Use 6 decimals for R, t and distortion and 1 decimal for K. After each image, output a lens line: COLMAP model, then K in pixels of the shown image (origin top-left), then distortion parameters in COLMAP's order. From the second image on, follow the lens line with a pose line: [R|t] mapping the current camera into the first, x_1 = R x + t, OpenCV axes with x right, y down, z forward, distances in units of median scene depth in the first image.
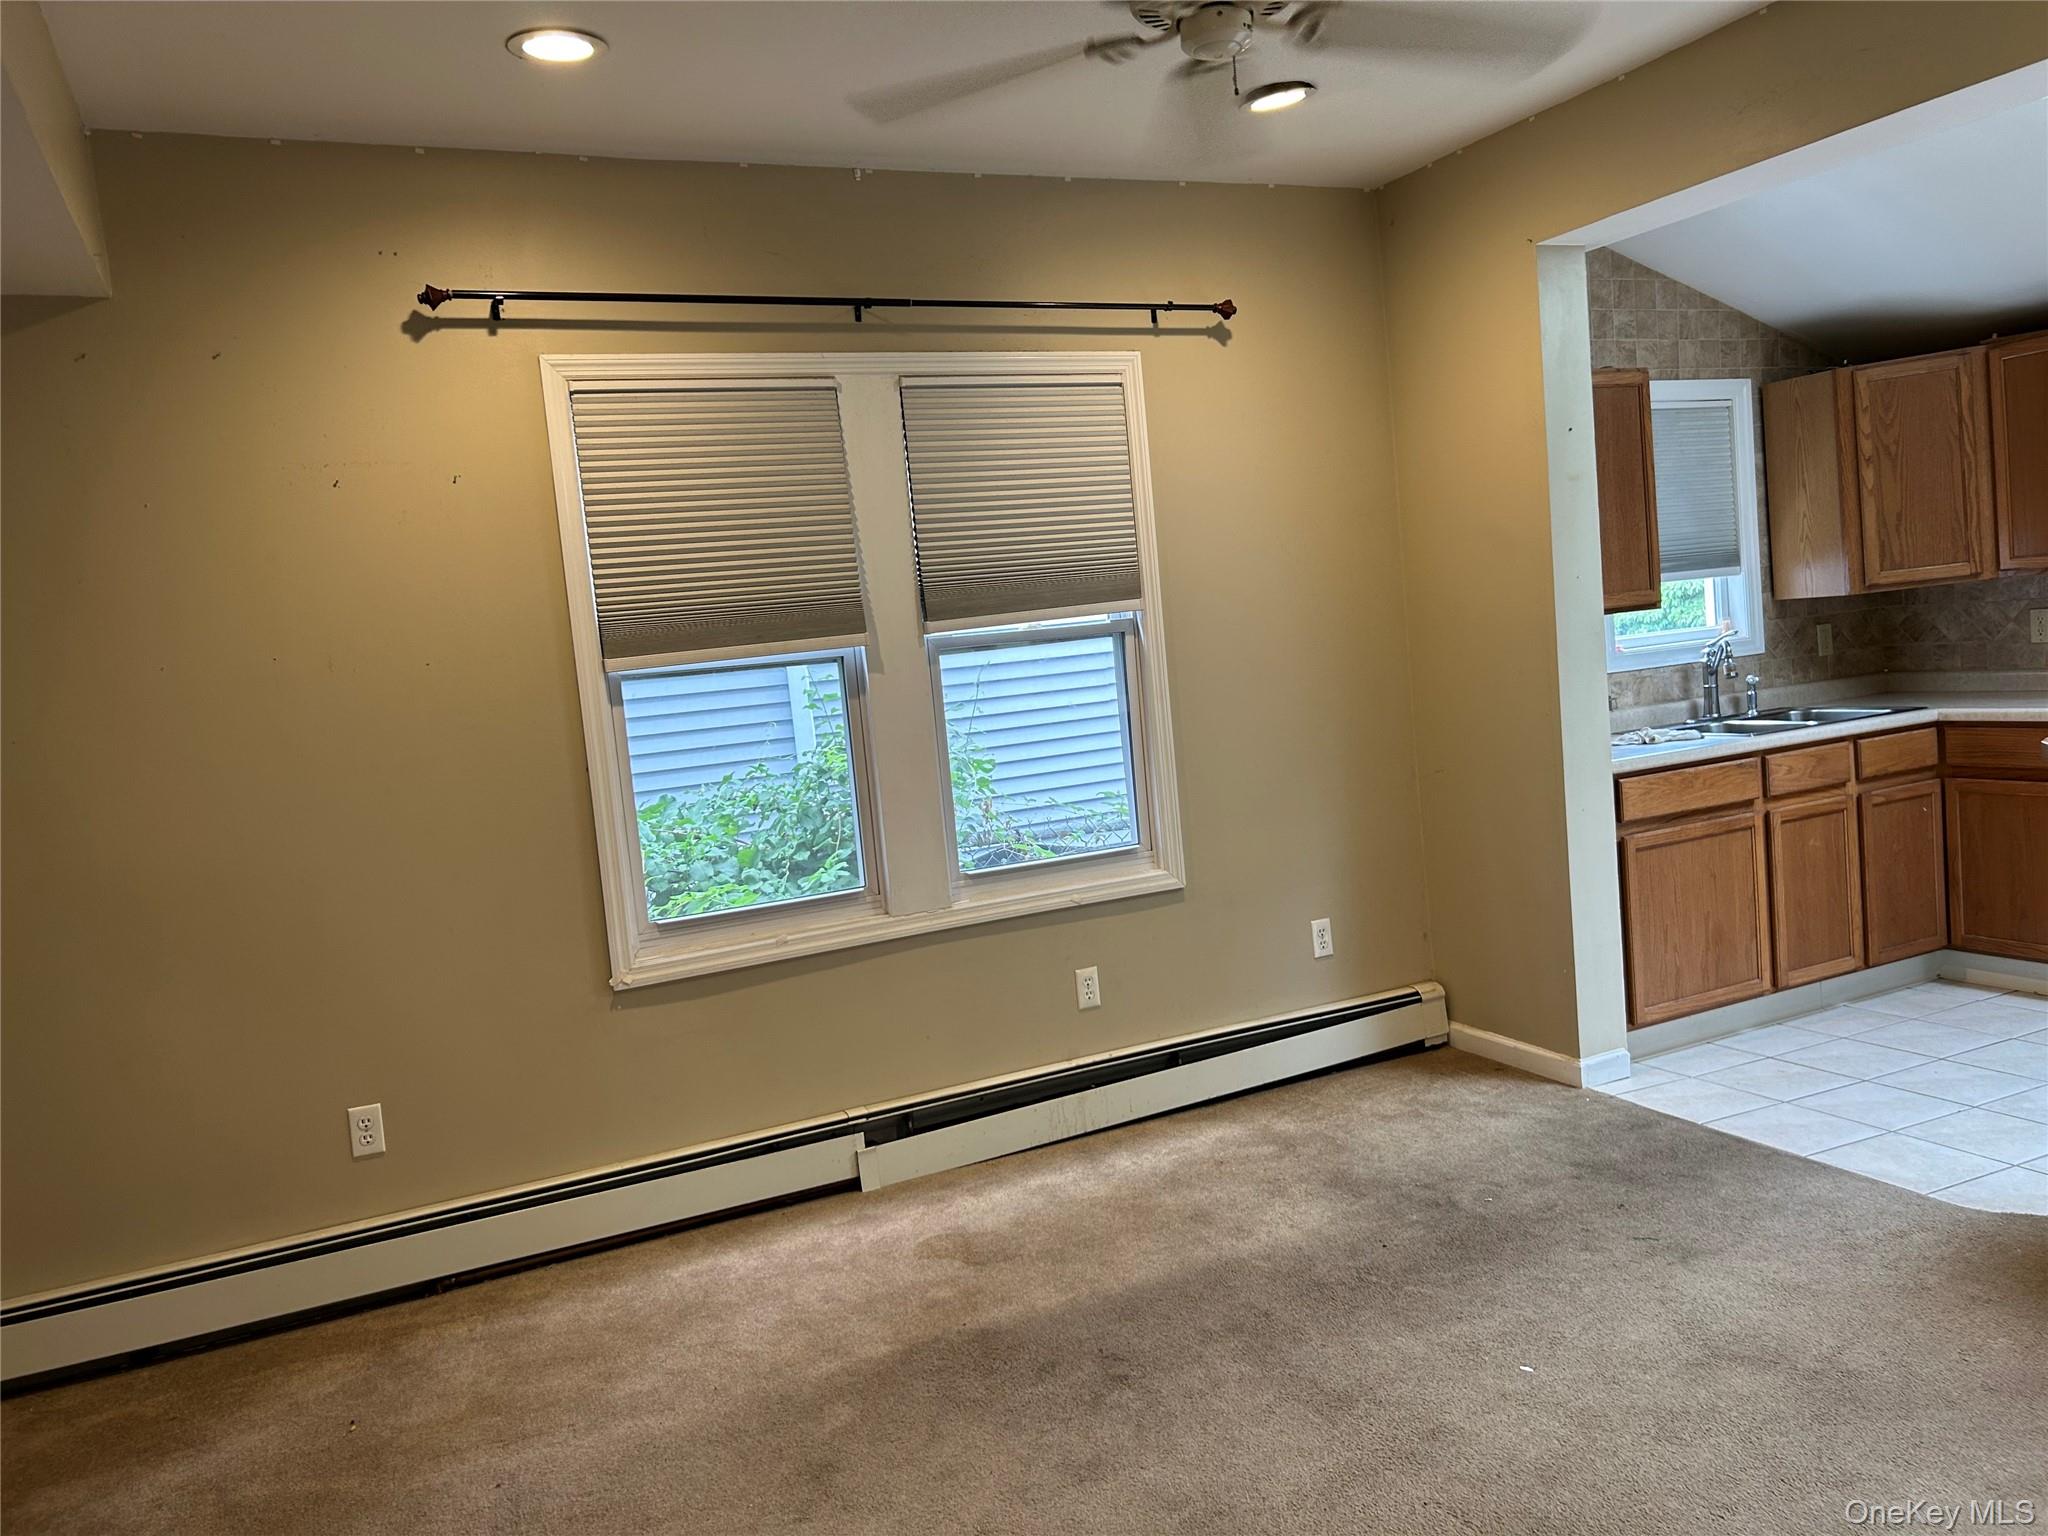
lens RADIAL K [[1536.0, 0, 1019.6], [0, 1536.0, 769.5], [0, 0, 1]] dist [0.032027, -0.025145]
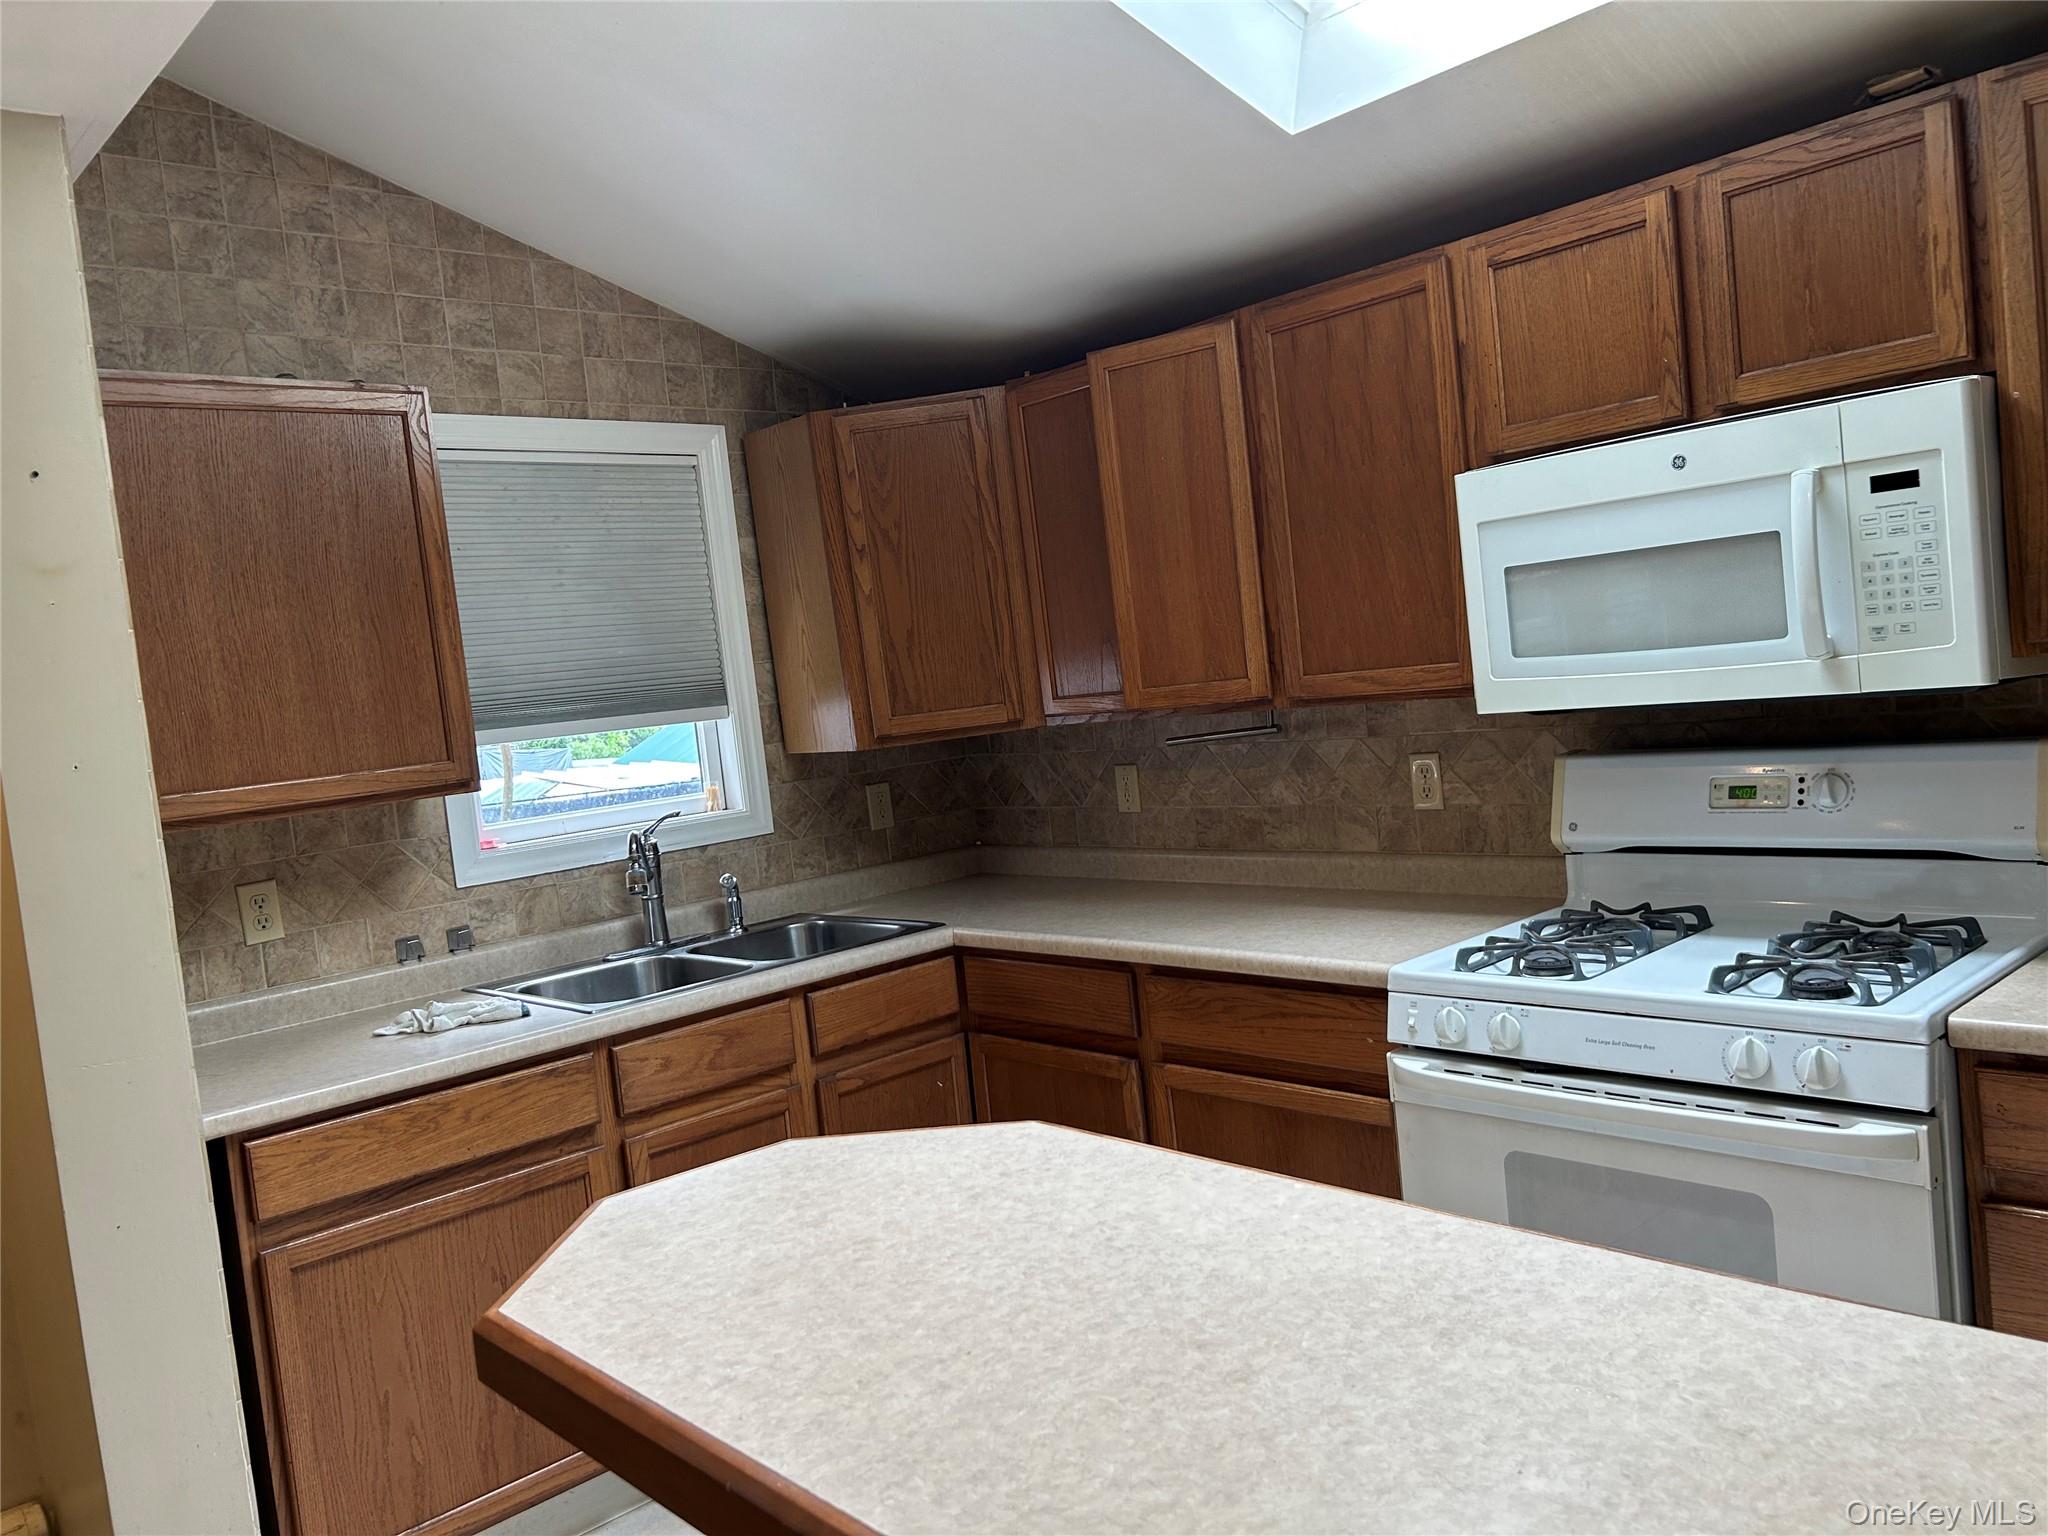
lens RADIAL K [[1536.0, 0, 1030.0], [0, 1536.0, 770.1], [0, 0, 1]] dist [0.032027, -0.025145]
pose [[0.953673, -0.023300, 0.299941, 0.414630], [0.037986, 0.998343, -0.043223, -0.074081], [-0.298437, 0.052615, 0.952978, 0.351665]]
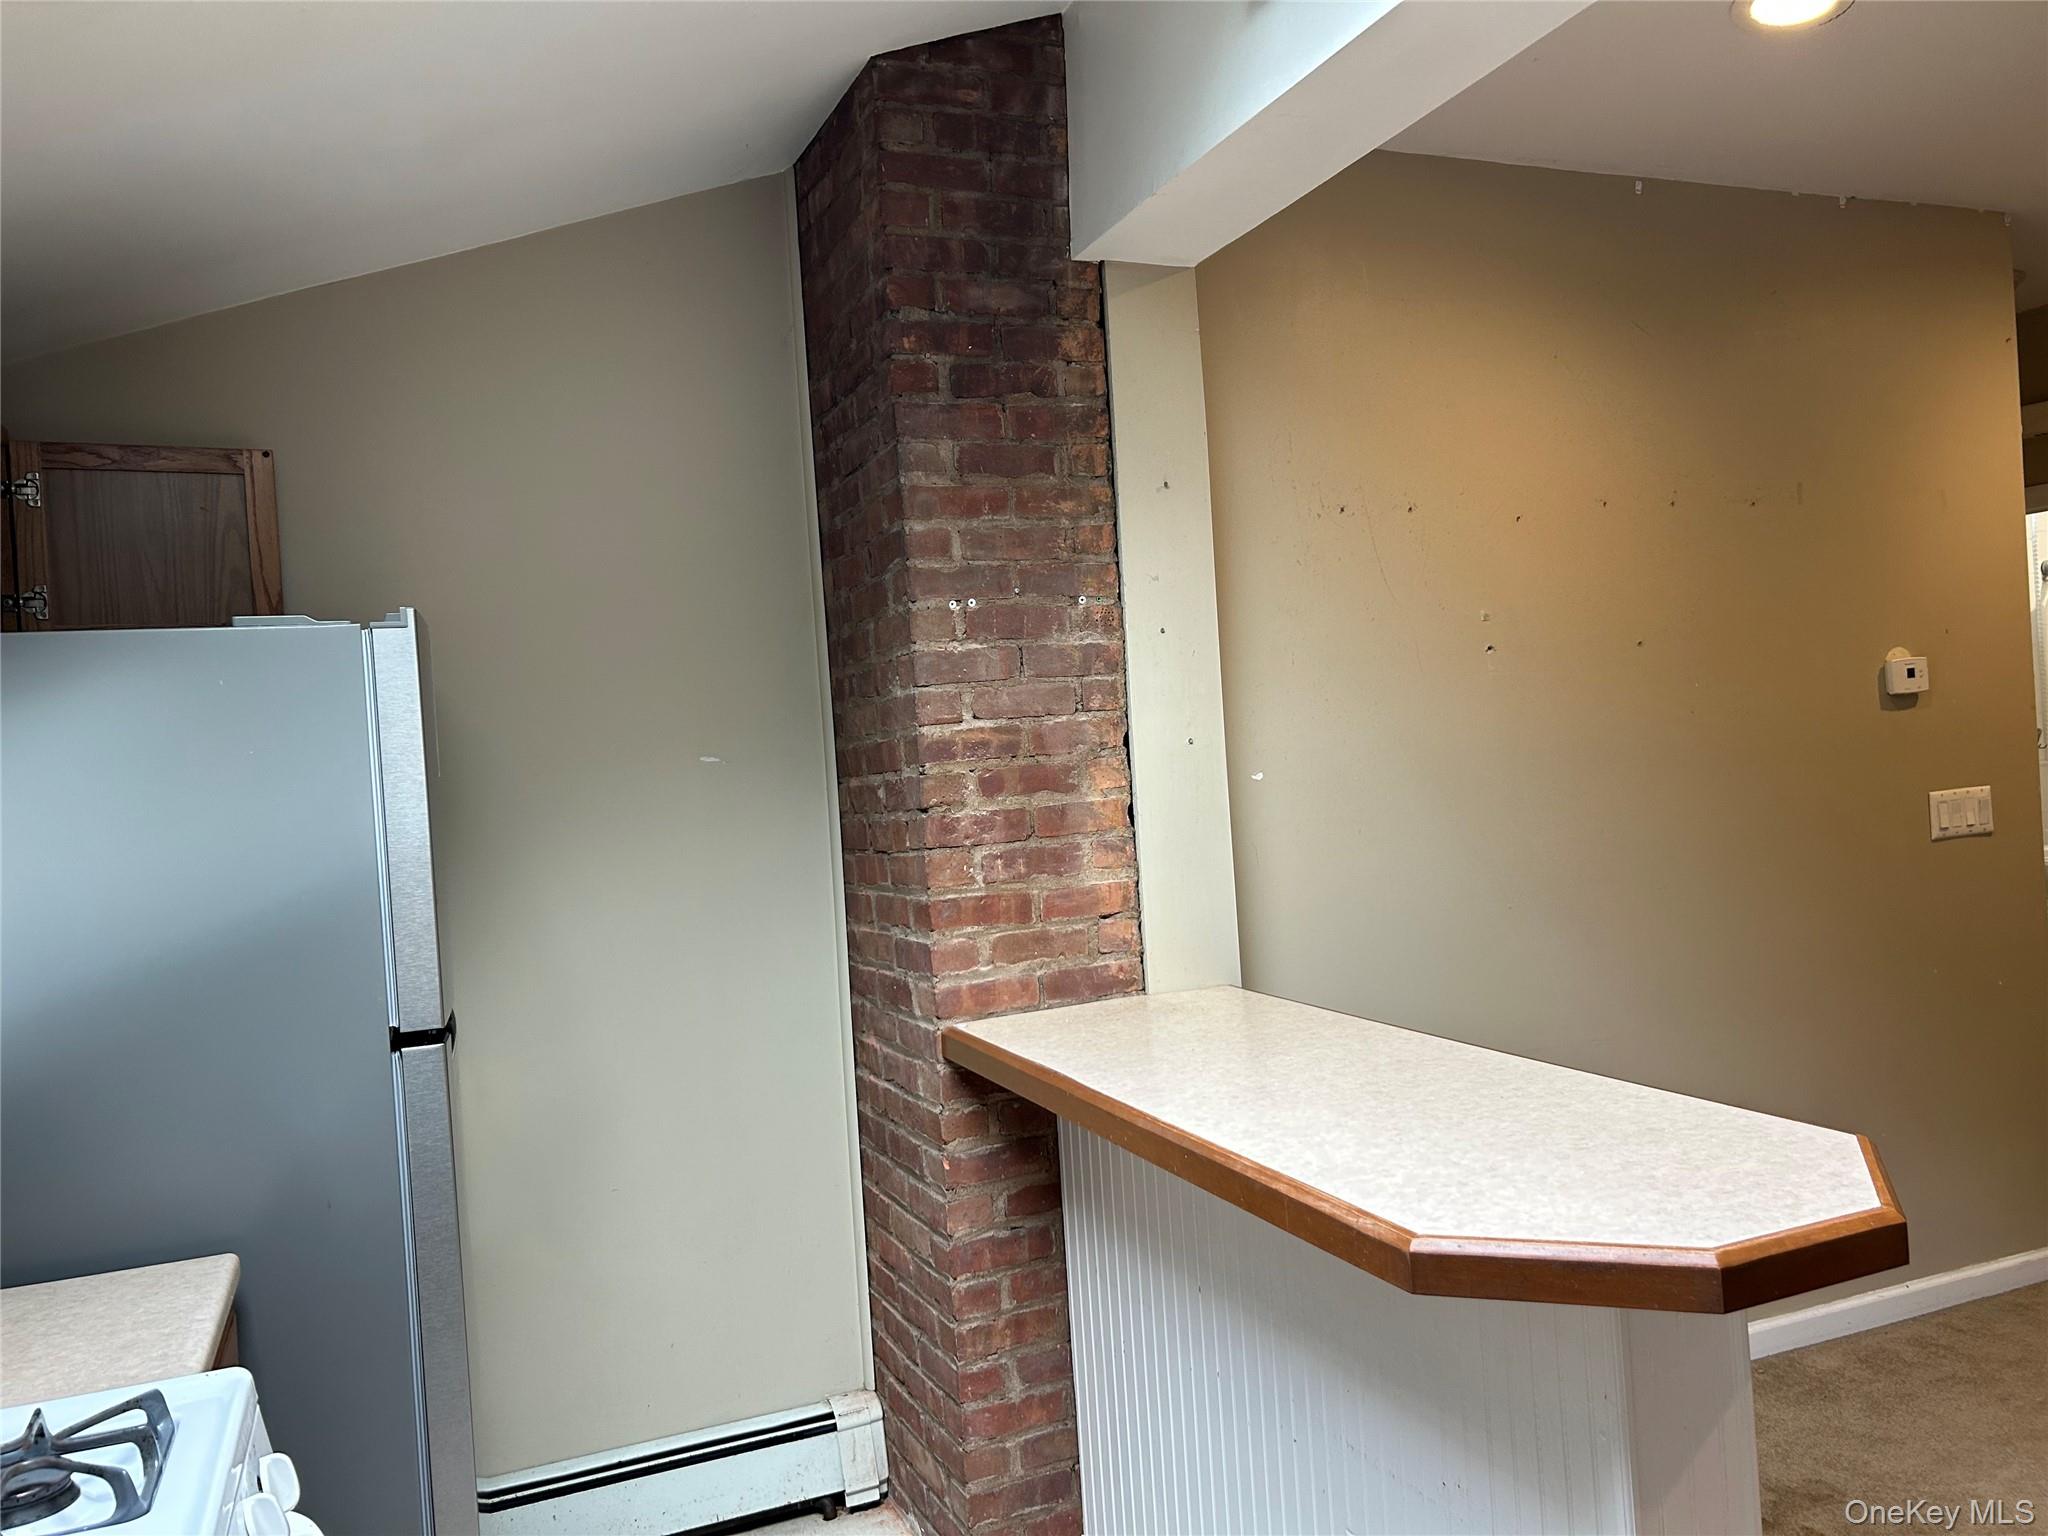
lens RADIAL K [[1536.0, 0, 1024.2], [0, 1536.0, 768.3], [0, 0, 1]] dist [0.032027, -0.025145]
pose [[-0.986745, 0.153335, 0.053125, 0.684449], [0.157800, 0.983016, 0.093696, -0.205682], [-0.037856, 0.100838, -0.994182, 1.499045]]
